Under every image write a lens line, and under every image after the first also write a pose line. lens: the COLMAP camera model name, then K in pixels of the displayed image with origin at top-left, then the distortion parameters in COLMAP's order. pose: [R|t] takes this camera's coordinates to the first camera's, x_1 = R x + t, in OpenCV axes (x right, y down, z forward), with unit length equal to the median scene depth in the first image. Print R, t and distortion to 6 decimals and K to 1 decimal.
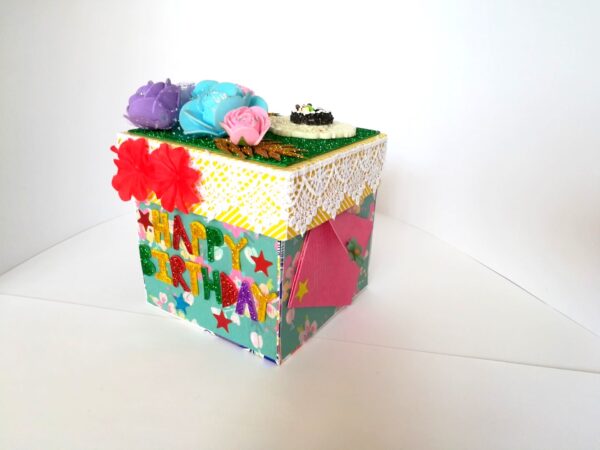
lens RADIAL K [[499.6, 0, 298.9], [0, 499.6, 201.6], [0, 0, 1]] dist [0.012254, -0.000578]
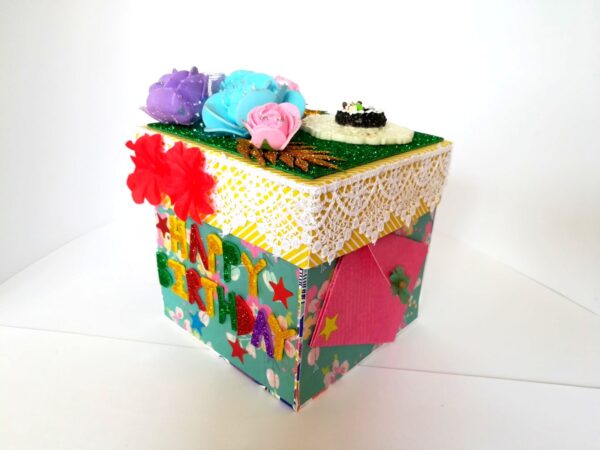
lens RADIAL K [[499.6, 0, 298.9], [0, 499.6, 201.6], [0, 0, 1]] dist [0.012254, -0.000578]
pose [[0.986914, 0.067087, -0.146629, 0.063131], [-0.065113, 0.997711, 0.018226, -0.040649], [0.147516, -0.008440, 0.989024, 0.169733]]
